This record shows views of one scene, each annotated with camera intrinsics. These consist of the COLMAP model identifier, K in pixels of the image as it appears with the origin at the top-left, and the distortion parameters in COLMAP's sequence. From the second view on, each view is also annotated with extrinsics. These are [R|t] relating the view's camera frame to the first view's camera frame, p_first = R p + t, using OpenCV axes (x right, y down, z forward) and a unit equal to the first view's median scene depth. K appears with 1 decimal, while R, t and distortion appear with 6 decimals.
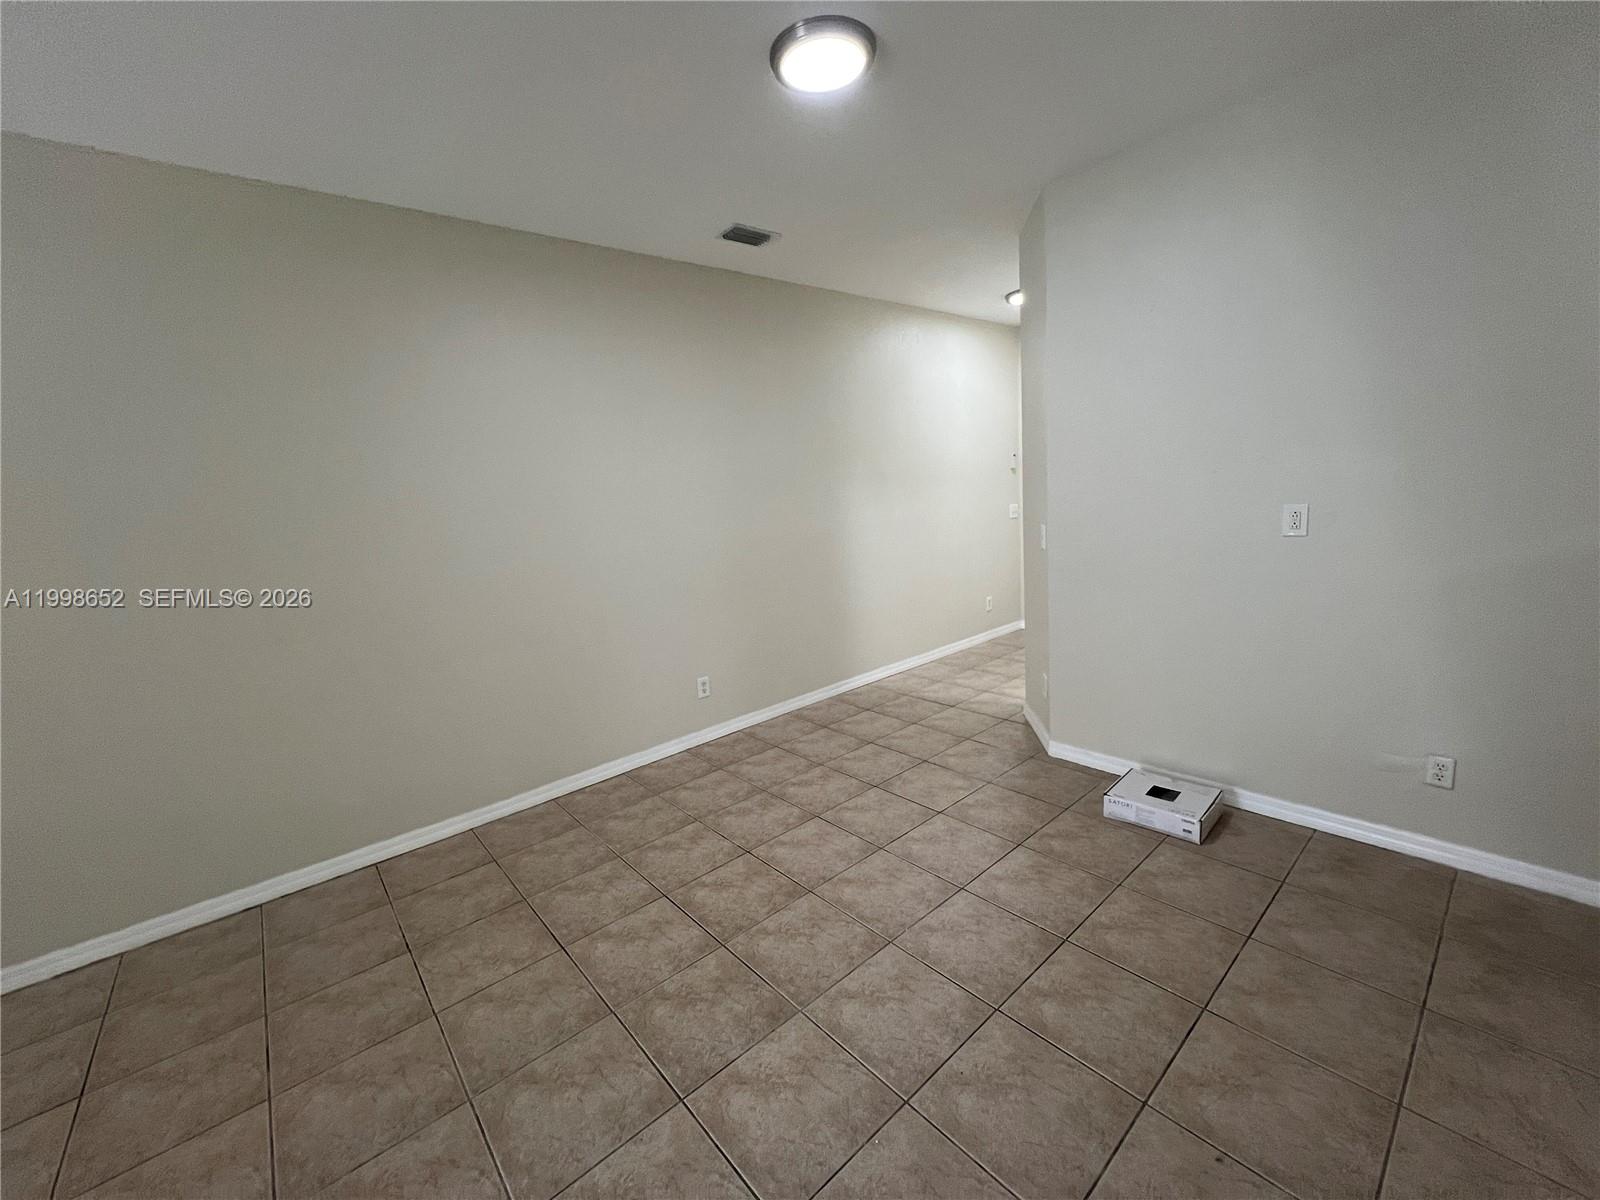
lens RADIAL K [[640.4, 0, 795.8], [0, 640.4, 597.7], [0, 0, 1]] dist [-0.001098, 0.000404]
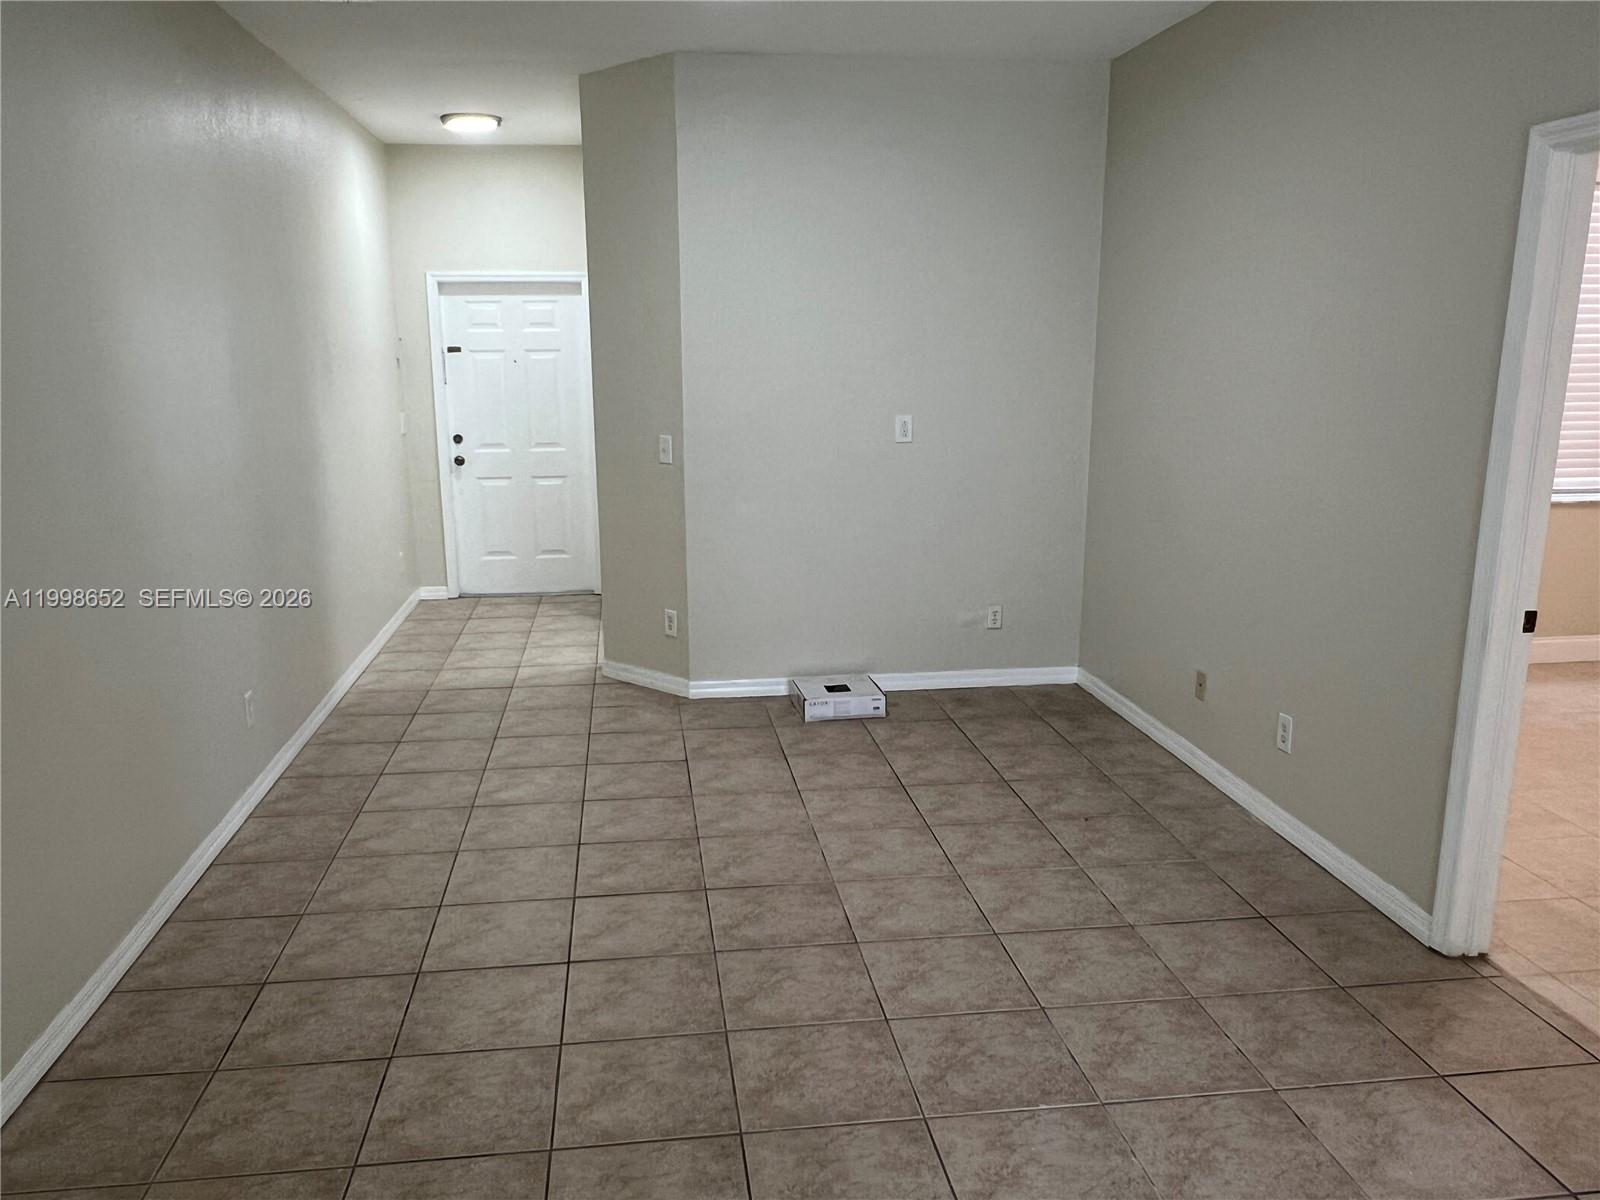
lens RADIAL K [[1218.2, 0, 771.0], [0, 1218.2, 625.6], [0, 0, 1]] dist [0.037583, -0.035104]
pose [[0.558708, -0.117674, 0.820974, -1.213769], [0.102845, 0.992073, 0.072208, 0.049547], [-0.822963, 0.044089, 0.566382, -0.057214]]
